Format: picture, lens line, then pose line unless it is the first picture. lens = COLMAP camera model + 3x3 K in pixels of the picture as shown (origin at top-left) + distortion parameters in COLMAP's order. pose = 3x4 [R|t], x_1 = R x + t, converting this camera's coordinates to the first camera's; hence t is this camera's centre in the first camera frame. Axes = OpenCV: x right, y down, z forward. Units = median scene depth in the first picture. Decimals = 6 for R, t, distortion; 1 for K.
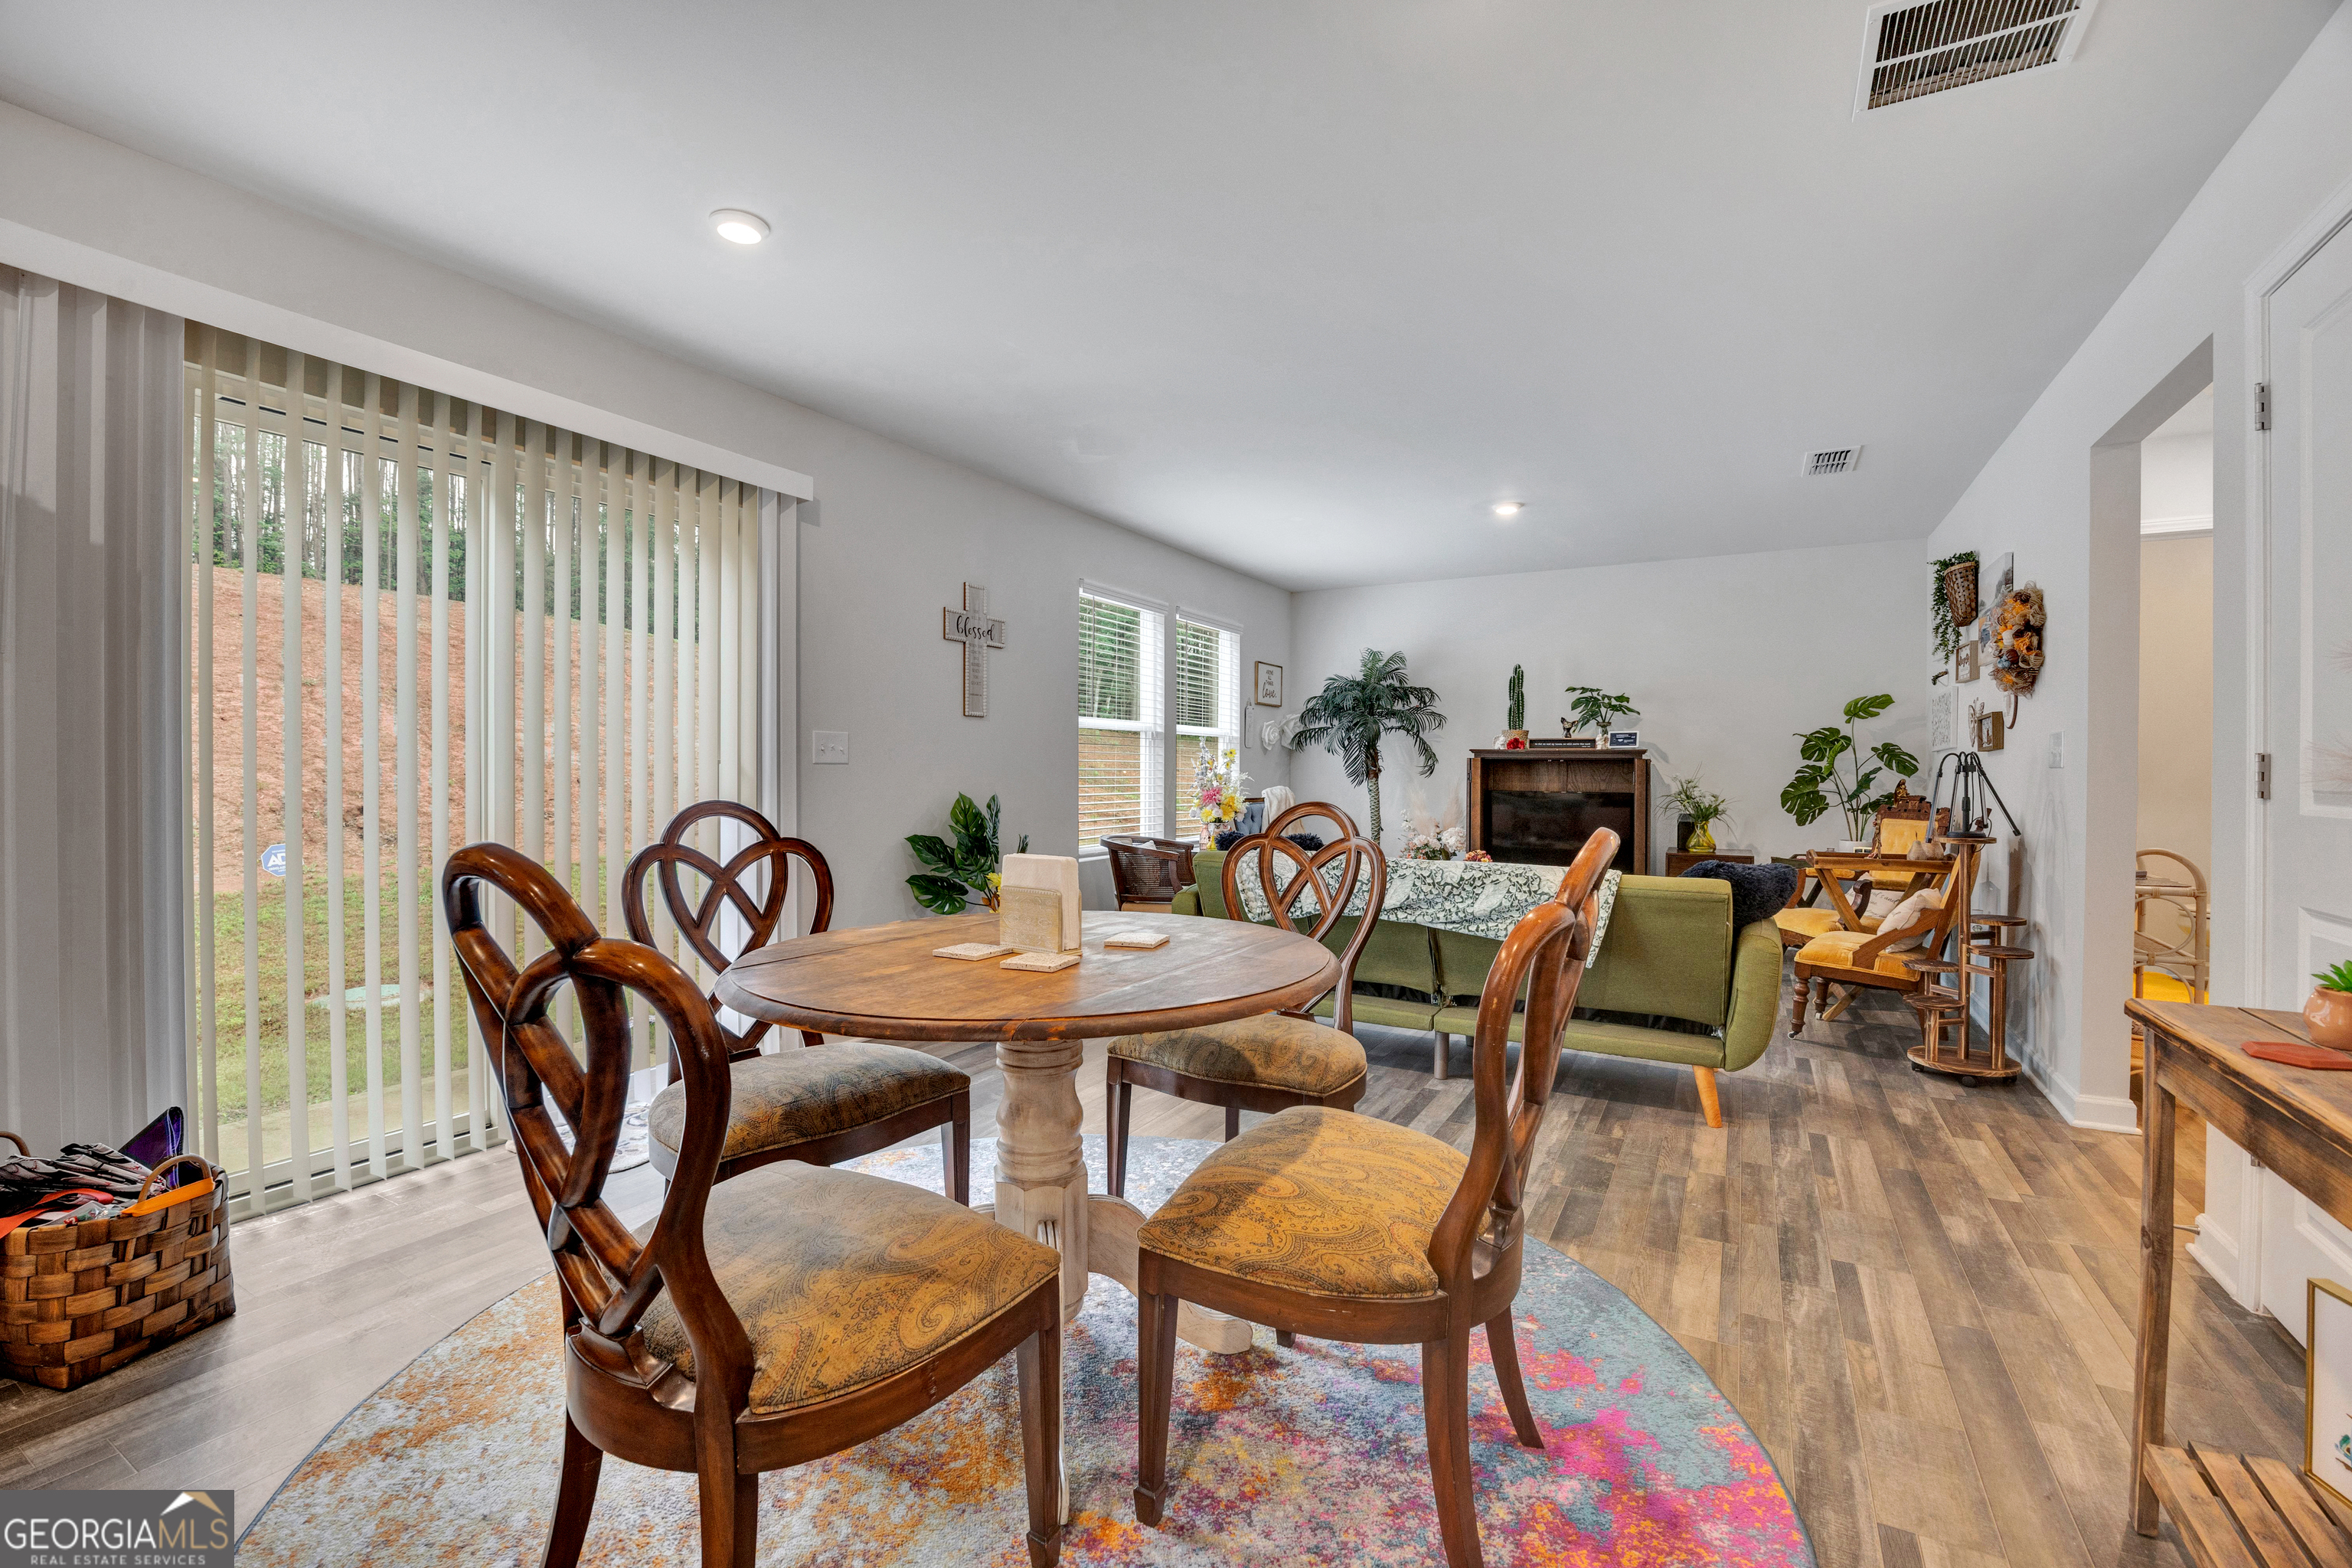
lens RADIAL K [[996.4, 0, 1176.0], [0, 996.4, 784.0], [0, 0, 1]] dist [-0.014044, 0.000184]
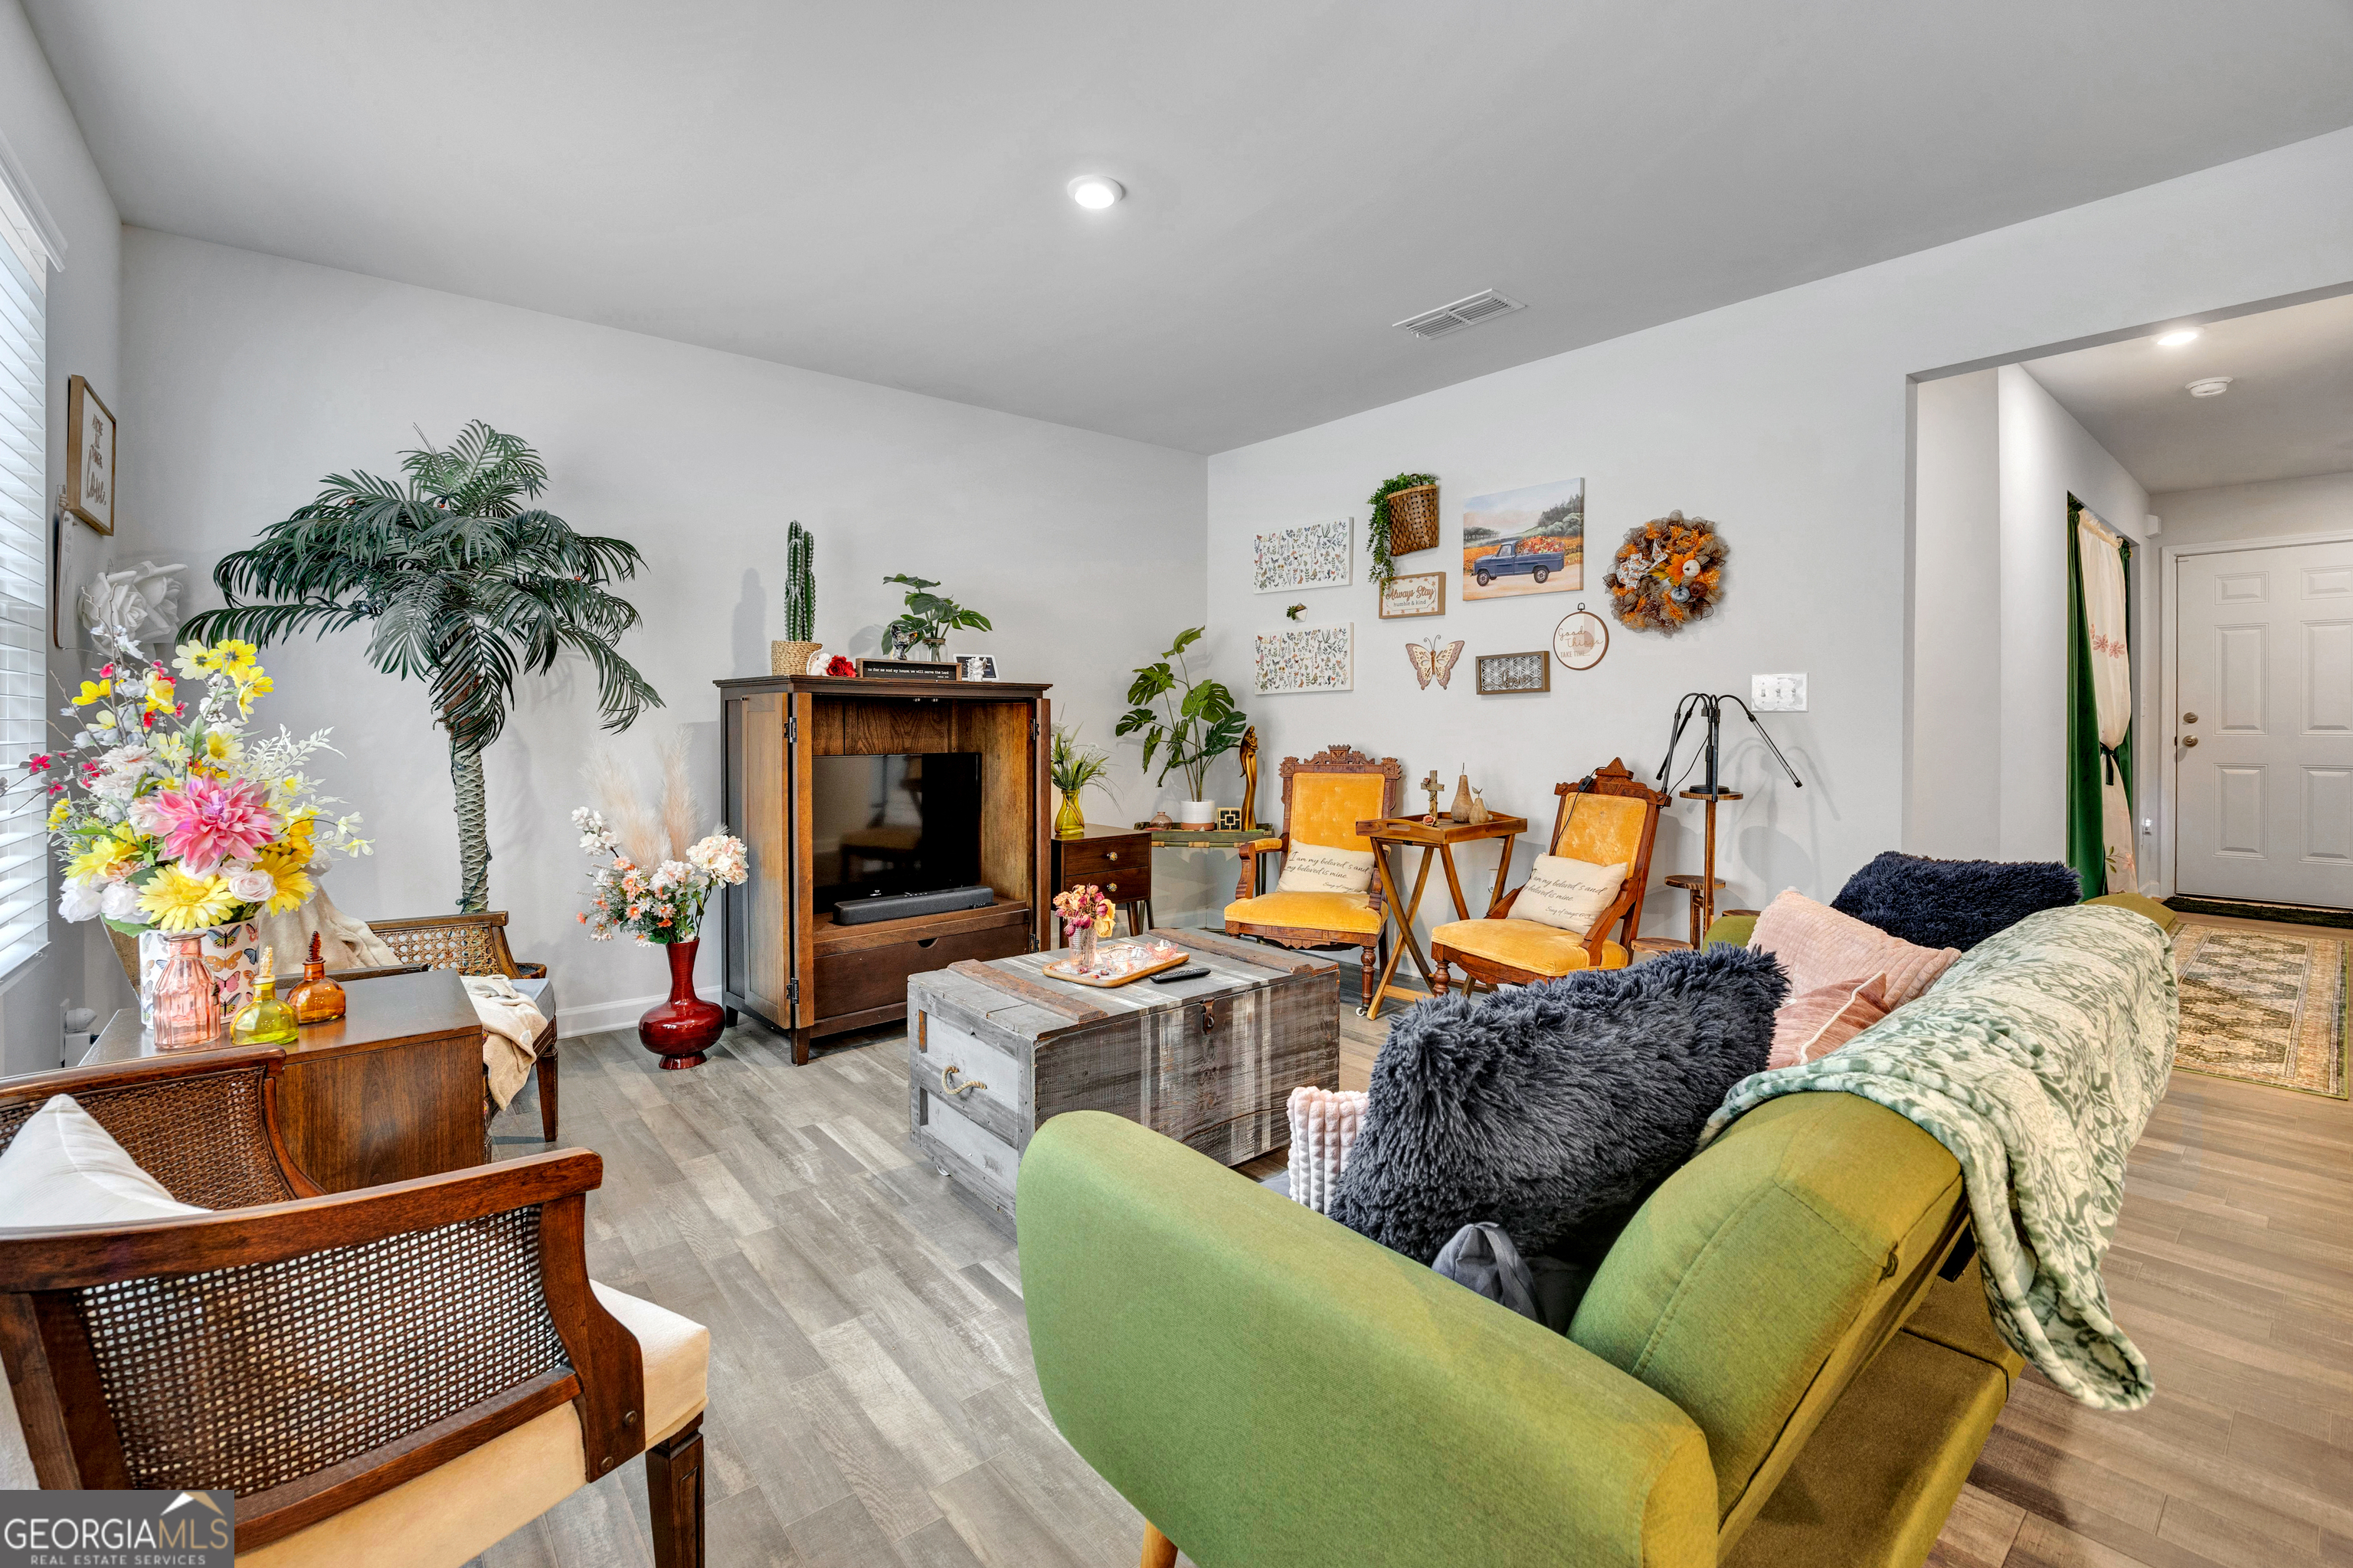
lens RADIAL K [[1026.4, 0, 1192.6], [0, 1026.4, 718.2], [0, 0, 1]] dist [-0.016414, 0.000207]
pose [[0.341137, -0.004784, 0.940002, -0.158162], [0.016452, 0.999864, -0.000882, -0.013995], [-0.939870, 0.015766, 0.341169, 0.903773]]
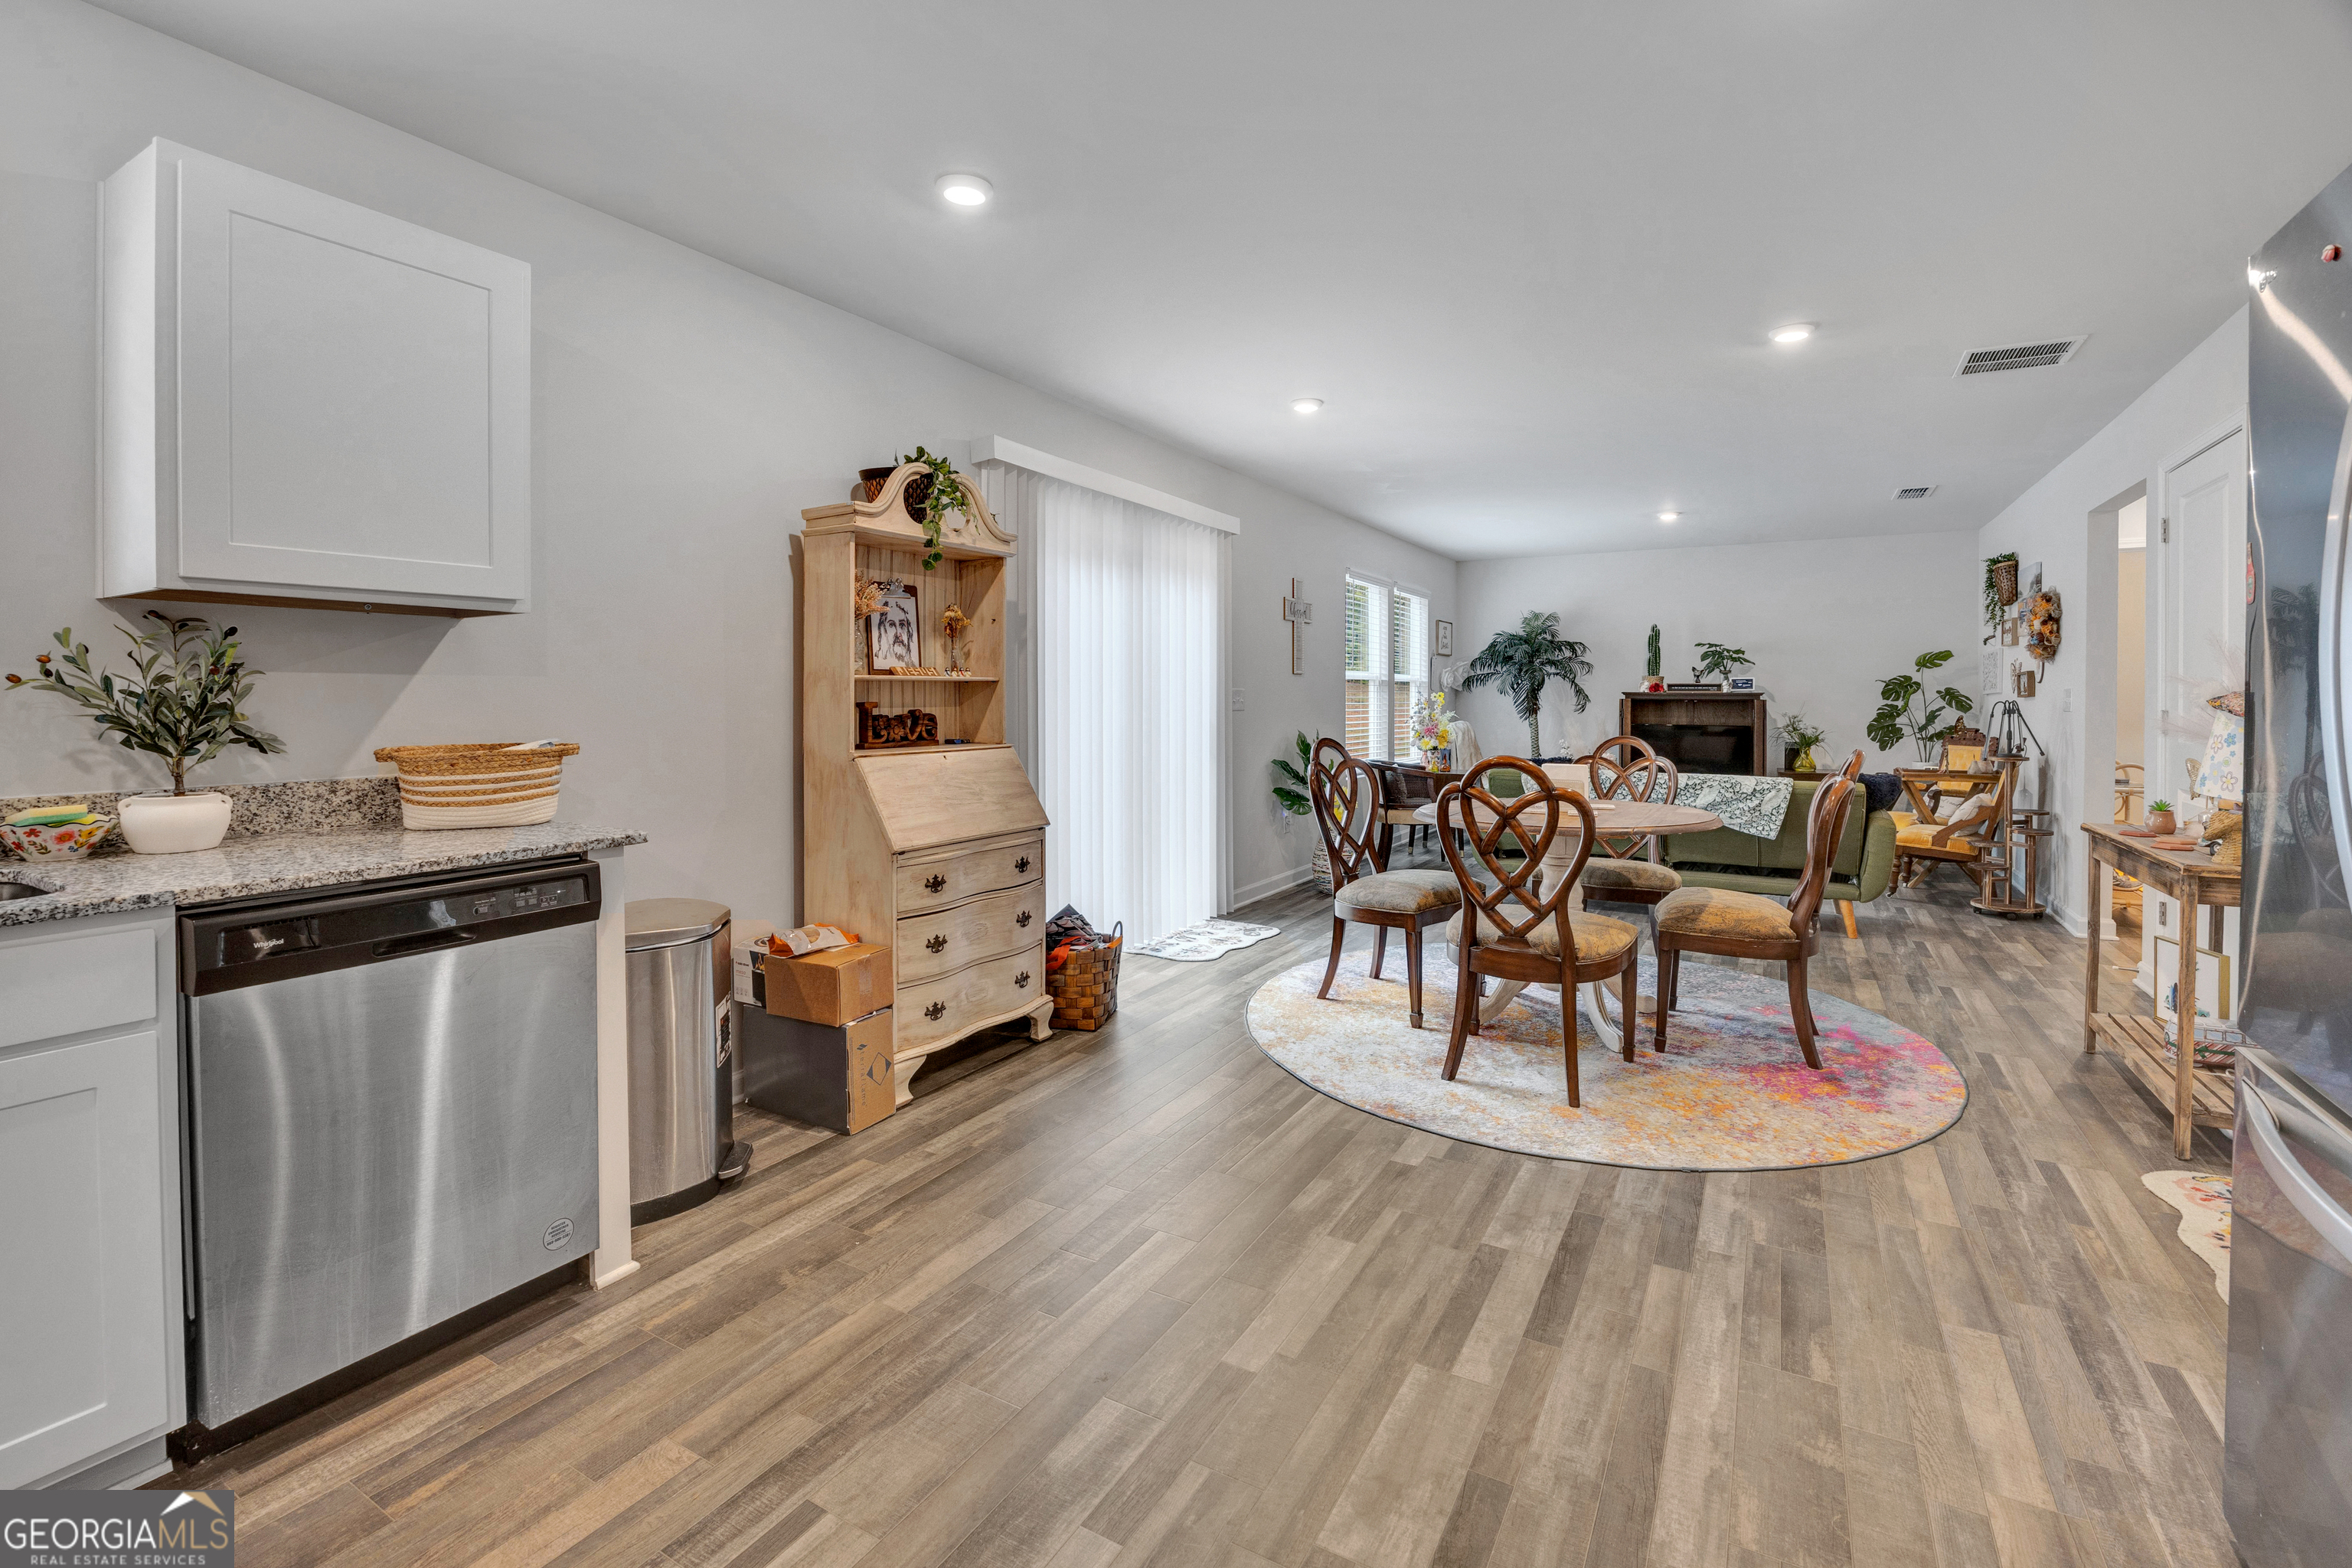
lens RADIAL K [[1025.9, 0, 1192.1], [0, 1025.9, 718.2], [0, 0, 1]] dist [-0.016414, 0.000207]
pose [[0.999991, -0.004118, -0.000838, -0.361071], [0.004122, 0.999978, 0.005279, -0.015179], [0.000817, -0.005282, 0.999986, -0.445389]]
